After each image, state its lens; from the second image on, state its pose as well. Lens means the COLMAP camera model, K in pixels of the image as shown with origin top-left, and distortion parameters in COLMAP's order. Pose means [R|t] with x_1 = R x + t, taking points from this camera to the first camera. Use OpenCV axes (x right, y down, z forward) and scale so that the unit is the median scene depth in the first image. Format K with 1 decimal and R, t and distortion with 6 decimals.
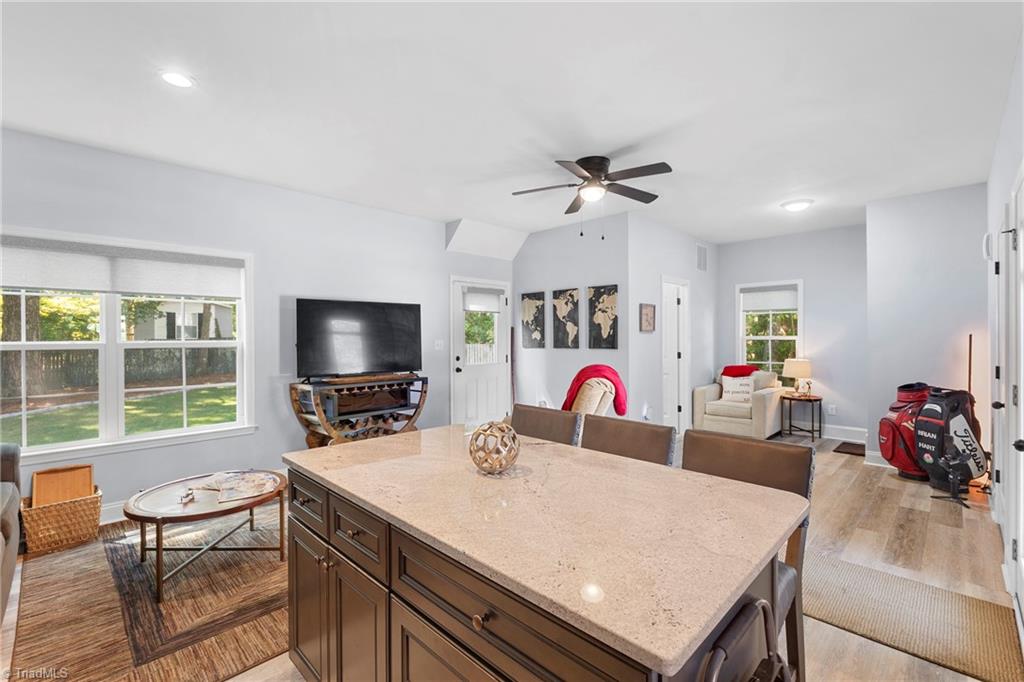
lens RADIAL K [[451.4, 0, 509.5], [0, 451.4, 338.0], [0, 0, 1]] dist [-0.008755, 0.001698]
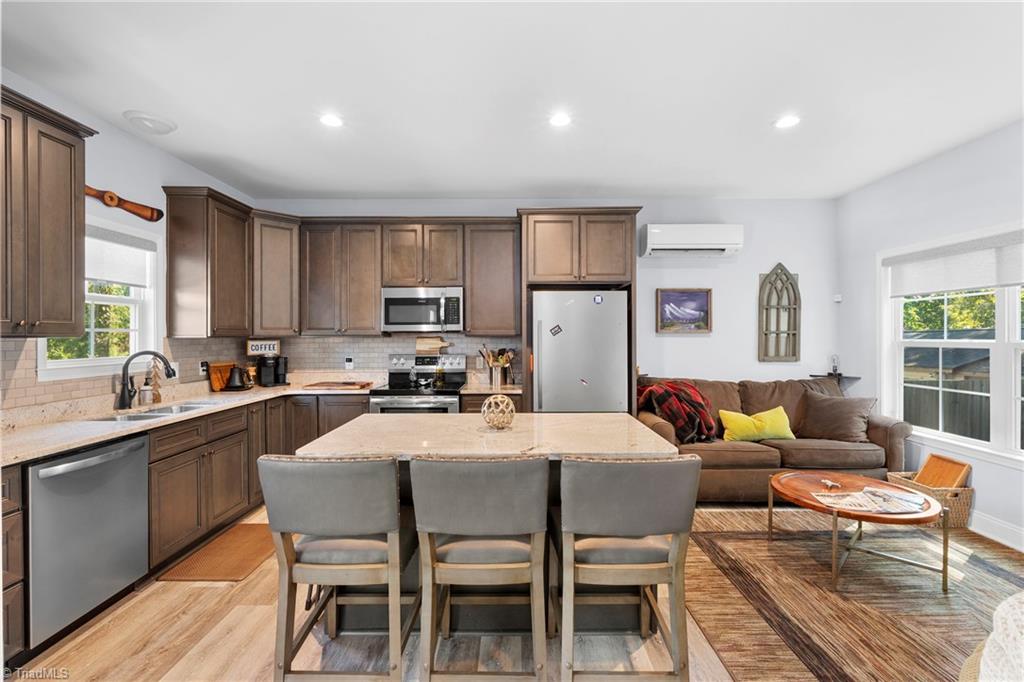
lens RADIAL K [[451.4, 0, 514.8], [0, 451.4, 335.6], [0, 0, 1]] dist [-0.008755, 0.001698]
pose [[-0.705213, 0.005901, -0.708971, 0.501182], [0.002264, 0.999979, 0.006070, -0.010534], [0.708992, 0.002675, -0.705212, 1.058478]]
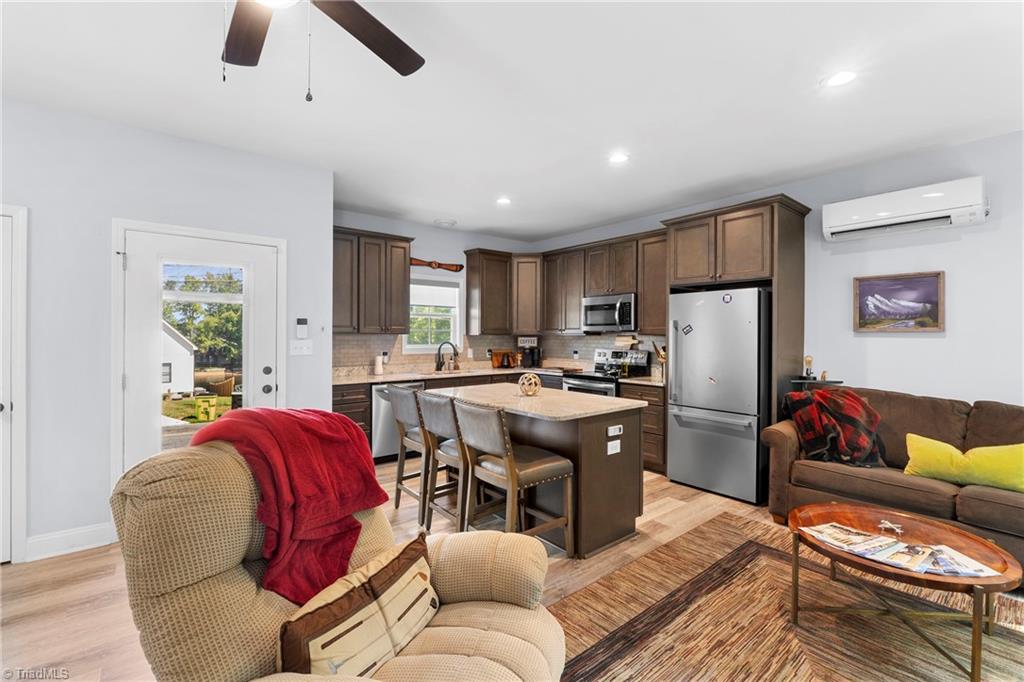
lens RADIAL K [[451.4, 0, 517.1], [0, 451.4, 335.9], [0, 0, 1]] dist [-0.008755, 0.001698]
pose [[-0.995518, 0.000654, 0.094567, -0.091774], [0.001199, 0.999983, 0.005702, -0.006945], [-0.094562, 0.005790, -0.995502, 1.638277]]
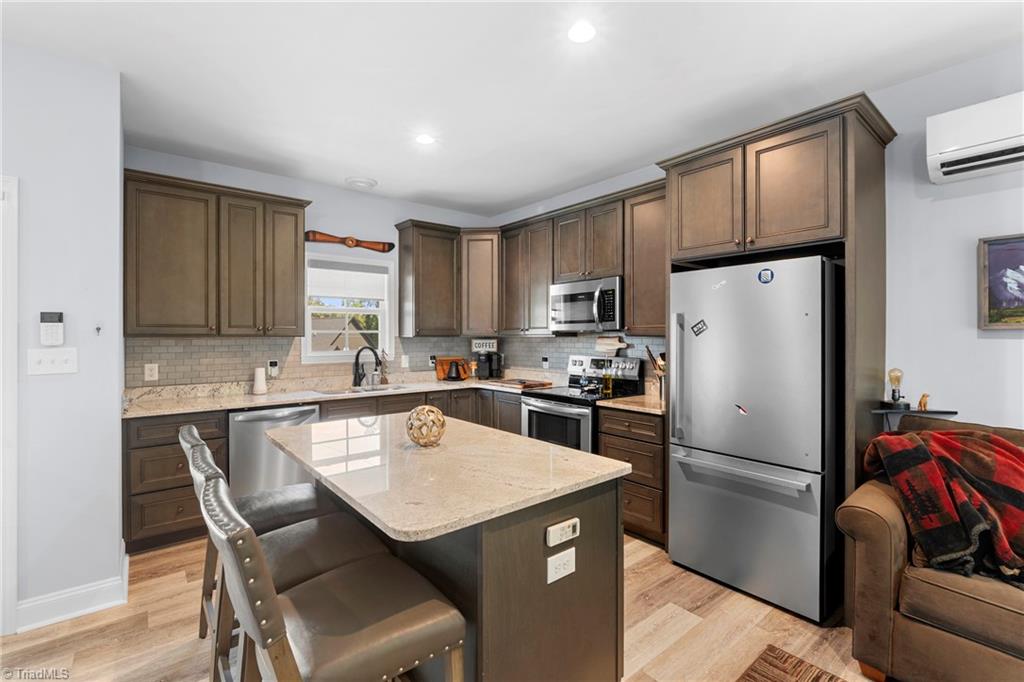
lens RADIAL K [[451.4, 0, 520.4], [0, 451.4, 337.1], [0, 0, 1]] dist [-0.008755, 0.001698]
pose [[-0.996225, 0.005990, 0.086597, -0.208167], [0.006631, 0.999953, 0.007120, -0.008029], [-0.086551, 0.007668, -0.996218, 1.126475]]
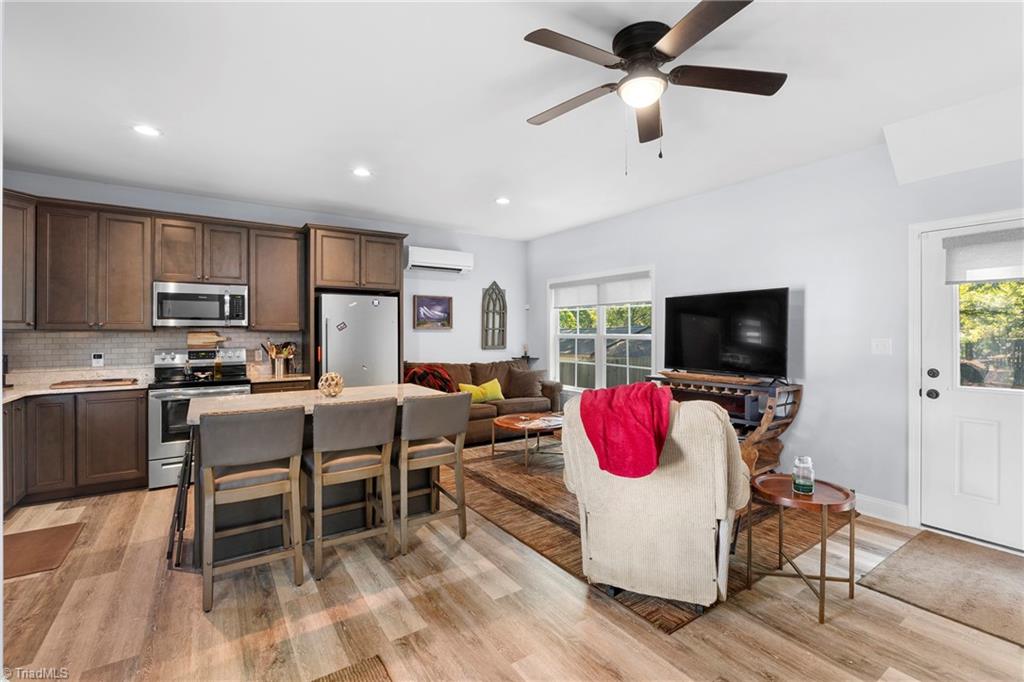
lens RADIAL K [[451.4, 0, 517.4], [0, 451.4, 333.6], [0, 0, 1]] dist [-0.008755, 0.001698]
pose [[-0.177452, 0.009169, -0.984087, 0.947849], [-0.003647, 0.999944, 0.009975, -0.010543], [0.984123, 0.005359, -0.177409, 1.123485]]
